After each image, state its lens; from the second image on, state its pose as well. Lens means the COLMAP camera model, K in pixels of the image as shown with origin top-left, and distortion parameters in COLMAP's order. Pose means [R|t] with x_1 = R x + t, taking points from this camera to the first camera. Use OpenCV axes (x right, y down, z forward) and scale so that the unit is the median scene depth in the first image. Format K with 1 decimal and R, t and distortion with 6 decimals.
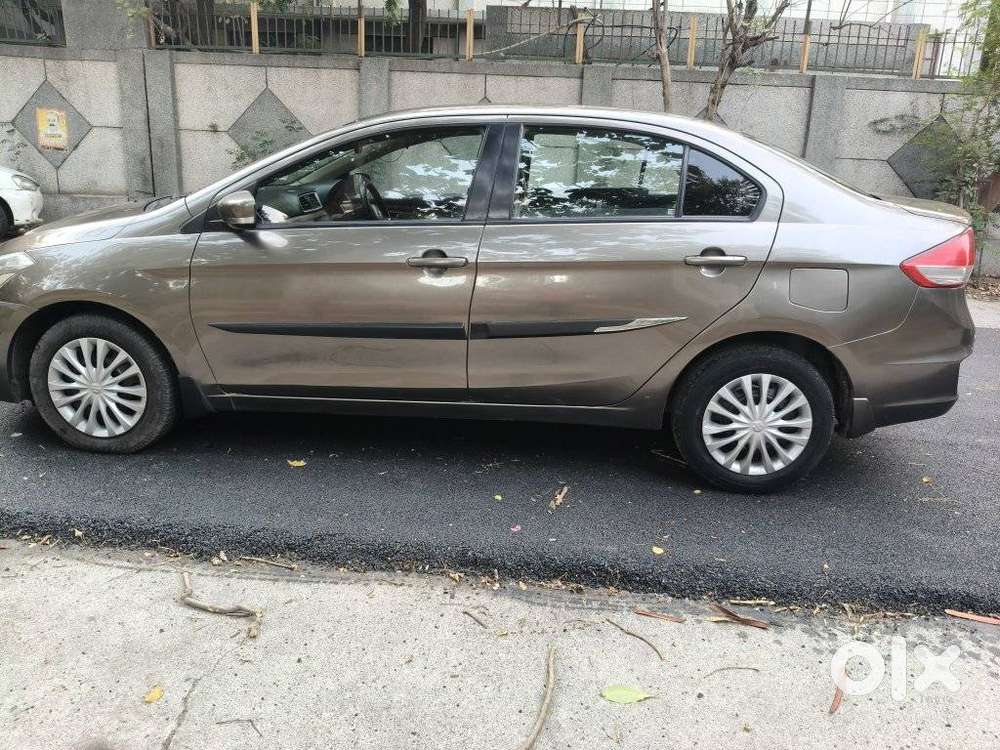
lens RADIAL K [[779.3, 0, 500.0], [0, 779.3, 375.0], [0, 0, 1]] dist [0.007086, -0.044585]
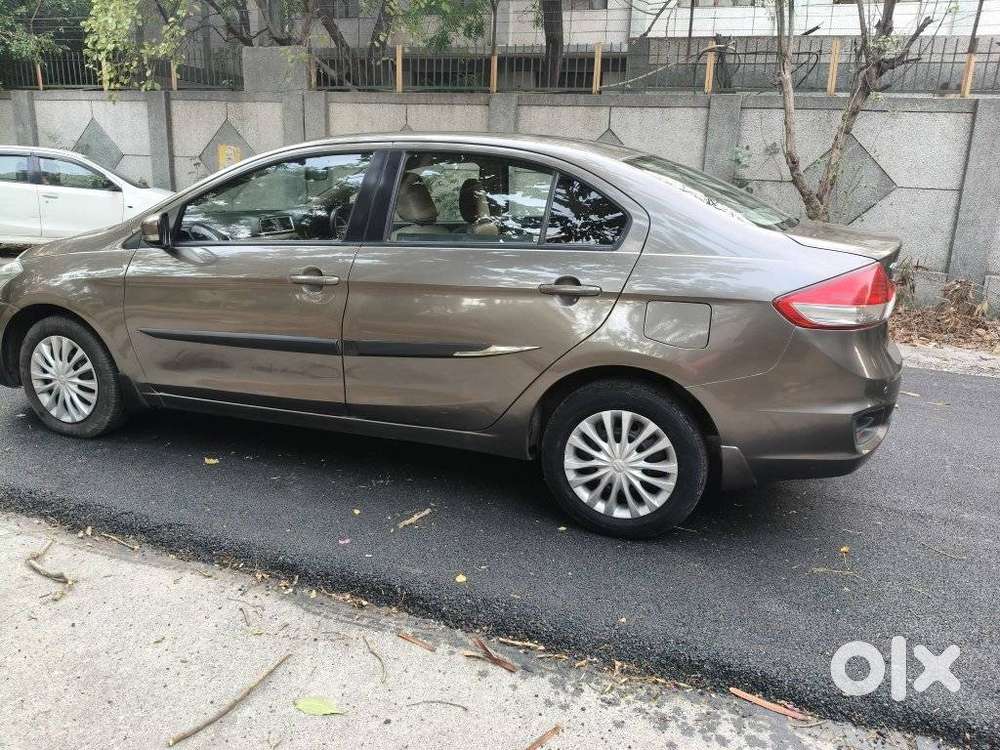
lens RADIAL K [[789.0, 0, 500.0], [0, 789.0, 375.0], [0, 0, 1]] dist [0.013456, -0.052976]
pose [[0.961556, 0.065562, -0.266668, 0.435745], [-0.077308, 0.996435, -0.033776, -0.000406], [0.263503, 0.053093, 0.963196, 0.039204]]
